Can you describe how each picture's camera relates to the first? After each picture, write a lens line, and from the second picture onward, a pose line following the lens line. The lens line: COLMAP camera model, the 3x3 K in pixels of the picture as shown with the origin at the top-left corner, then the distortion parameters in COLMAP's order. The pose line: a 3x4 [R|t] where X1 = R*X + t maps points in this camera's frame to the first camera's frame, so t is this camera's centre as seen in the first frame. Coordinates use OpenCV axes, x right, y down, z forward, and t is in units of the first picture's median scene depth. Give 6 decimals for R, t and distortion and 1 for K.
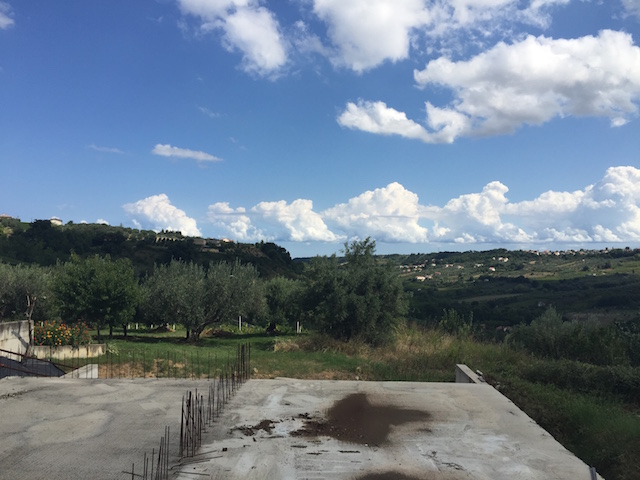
lens RADIAL K [[547.6, 0, 320.0], [0, 547.6, 240.0], [0, 0, 1]] dist [0.091798, -0.133805]
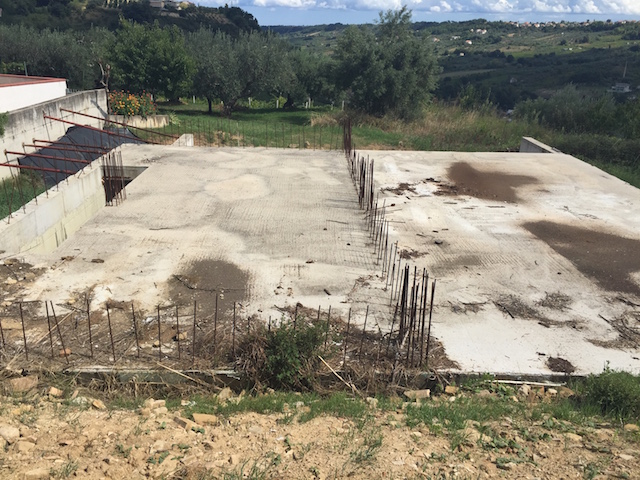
lens RADIAL K [[547.6, 0, 320.0], [0, 547.6, 240.0], [0, 0, 1]] dist [0.091798, -0.133805]
pose [[0.998290, -0.002694, 0.058388, -0.112107], [-0.020266, 0.921017, 0.388994, -0.001764], [-0.054825, -0.389512, 0.919388, -0.028331]]
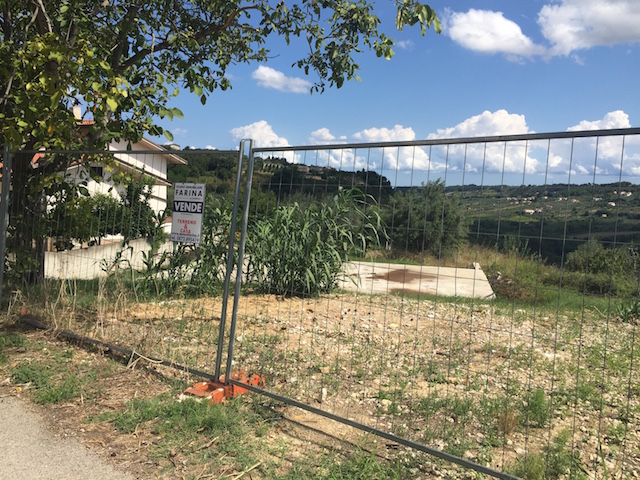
lens RADIAL K [[547.6, 0, 320.0], [0, 547.6, 240.0], [0, 0, 1]] dist [0.091798, -0.133805]
pose [[0.982870, 0.044700, -0.178799, 0.047301], [-0.020987, 0.990977, 0.132379, -0.025879], [0.183103, -0.126359, 0.974939, -0.356241]]
